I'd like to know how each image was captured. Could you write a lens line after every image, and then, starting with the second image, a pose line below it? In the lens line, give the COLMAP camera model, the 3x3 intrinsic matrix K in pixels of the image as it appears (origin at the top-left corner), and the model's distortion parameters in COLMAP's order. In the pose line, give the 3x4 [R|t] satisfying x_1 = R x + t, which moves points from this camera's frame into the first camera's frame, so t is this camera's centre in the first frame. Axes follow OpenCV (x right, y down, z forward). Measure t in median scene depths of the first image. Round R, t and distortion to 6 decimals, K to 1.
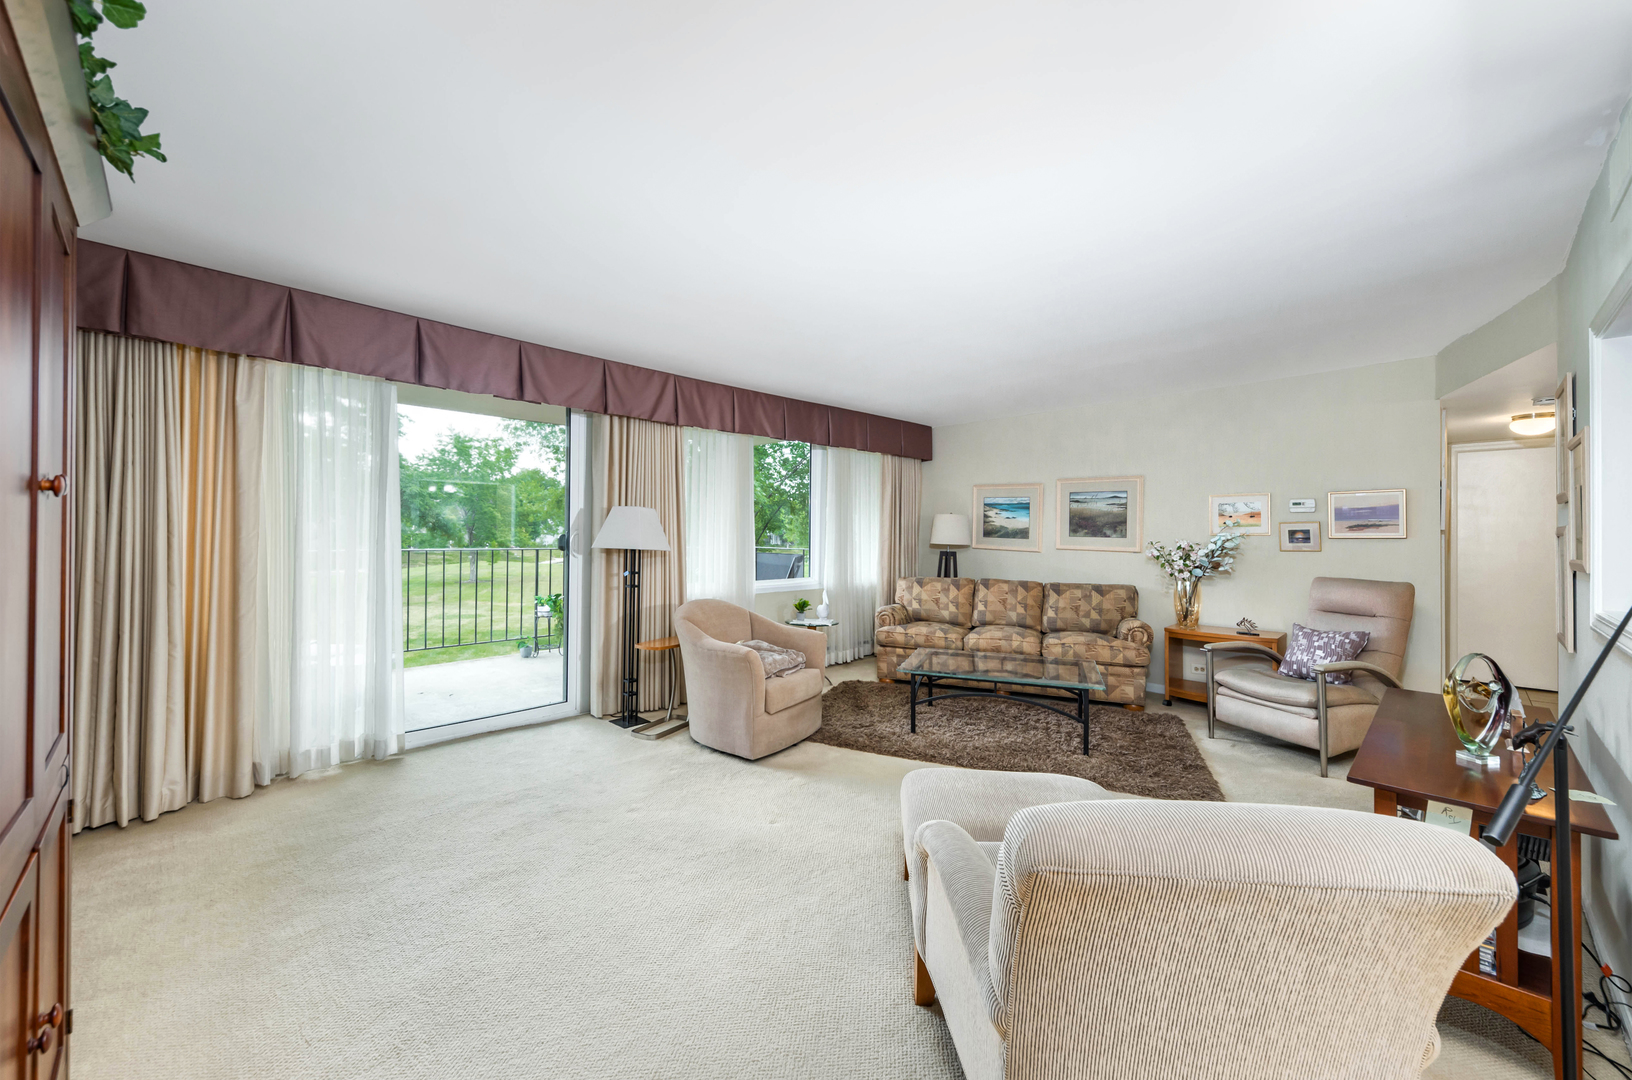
lens RADIAL K [[614.6, 0, 822.4], [0, 614.6, 531.2], [0, 0, 1]] dist [-0.001354, -0.000085]
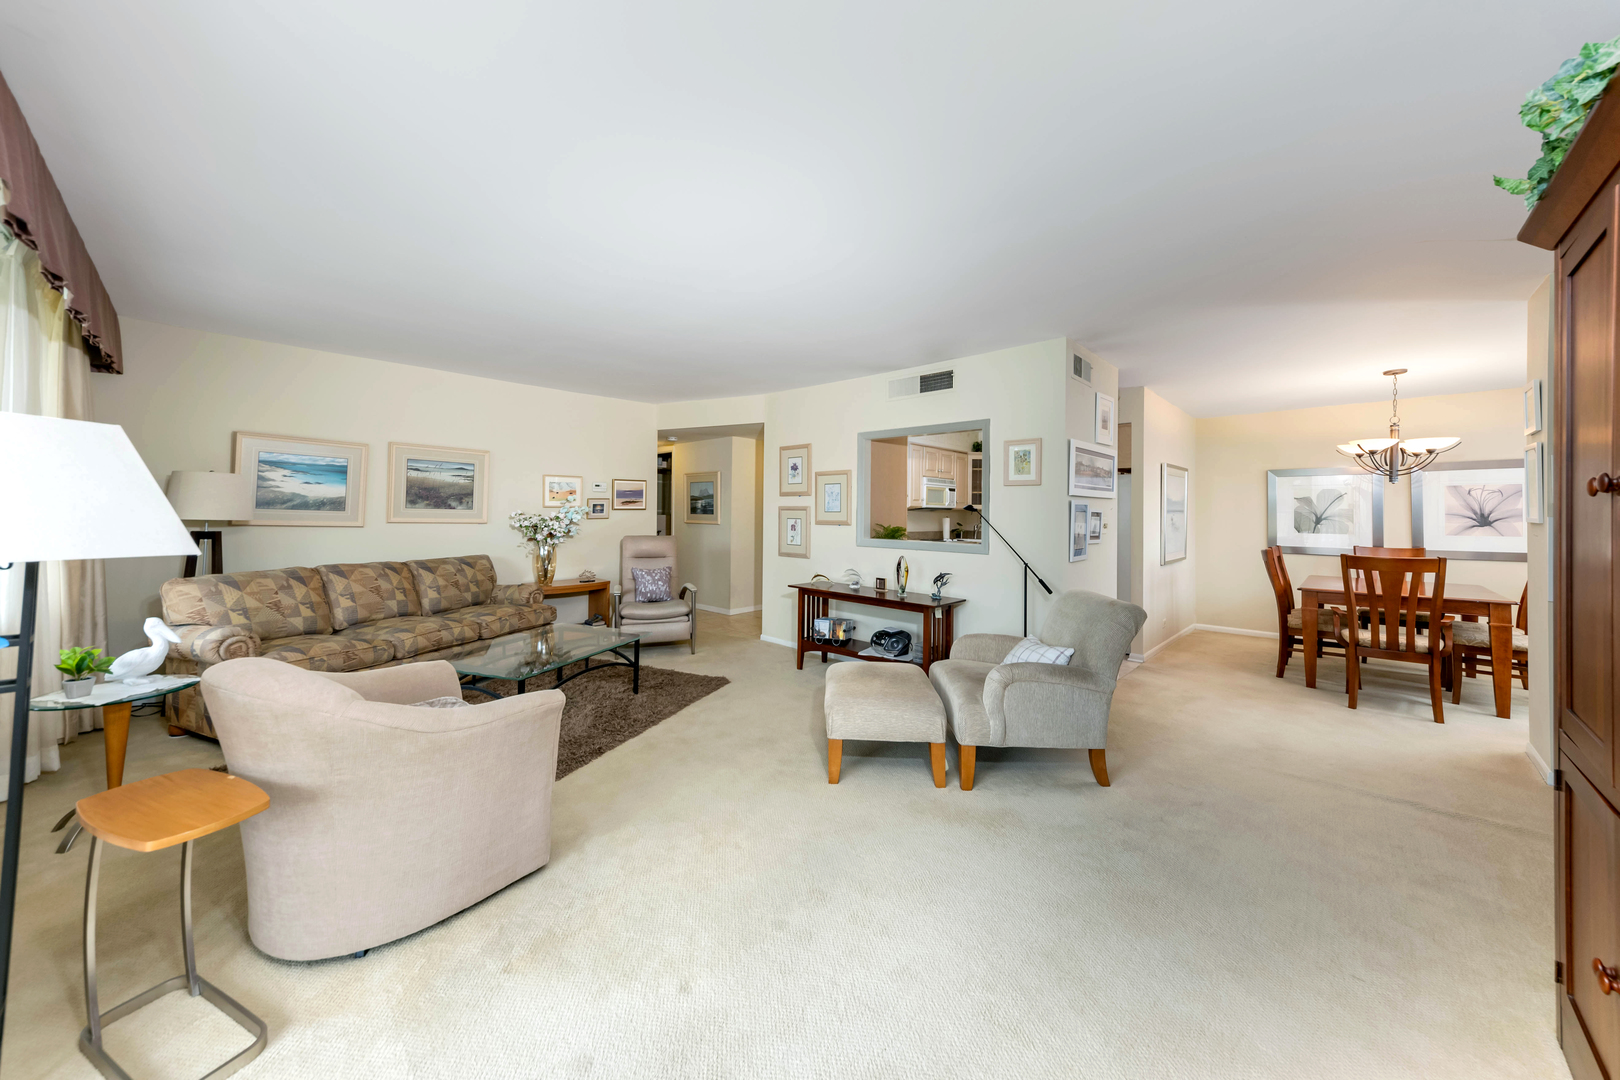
lens RADIAL K [[581.8, 0, 761.4], [0, 581.8, 504.3], [0, 0, 1]] dist [0.005372, -0.000894]
pose [[-0.005063, 0.002049, 0.999985, -0.476013], [-0.018118, 0.999834, -0.002140, -0.004618], [-0.999823, -0.018128, -0.005025, 0.514917]]
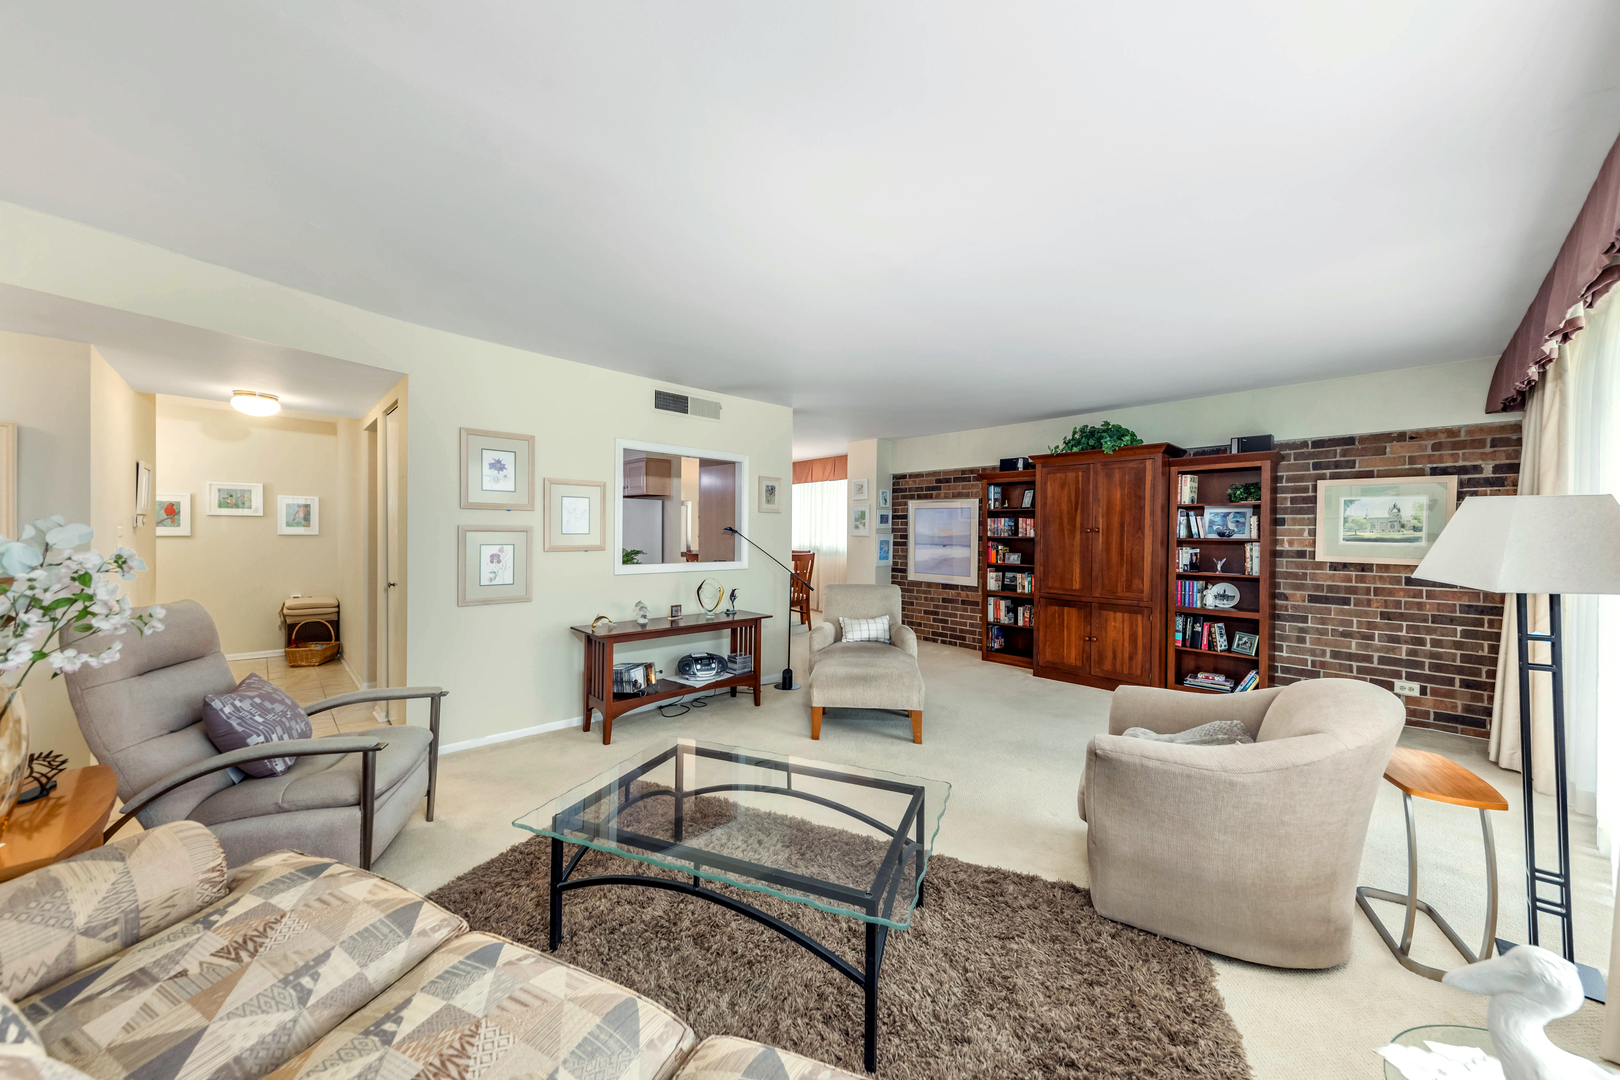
lens RADIAL K [[581.8, 0, 825.2], [0, 581.8, 544.1], [0, 0, 1]] dist [0.005372, -0.000894]
pose [[-0.999036, -0.016888, -0.040514, 0.222308], [-0.017200, 0.999825, 0.007357, 0.005669], [0.040383, 0.008046, -0.999152, 1.153155]]
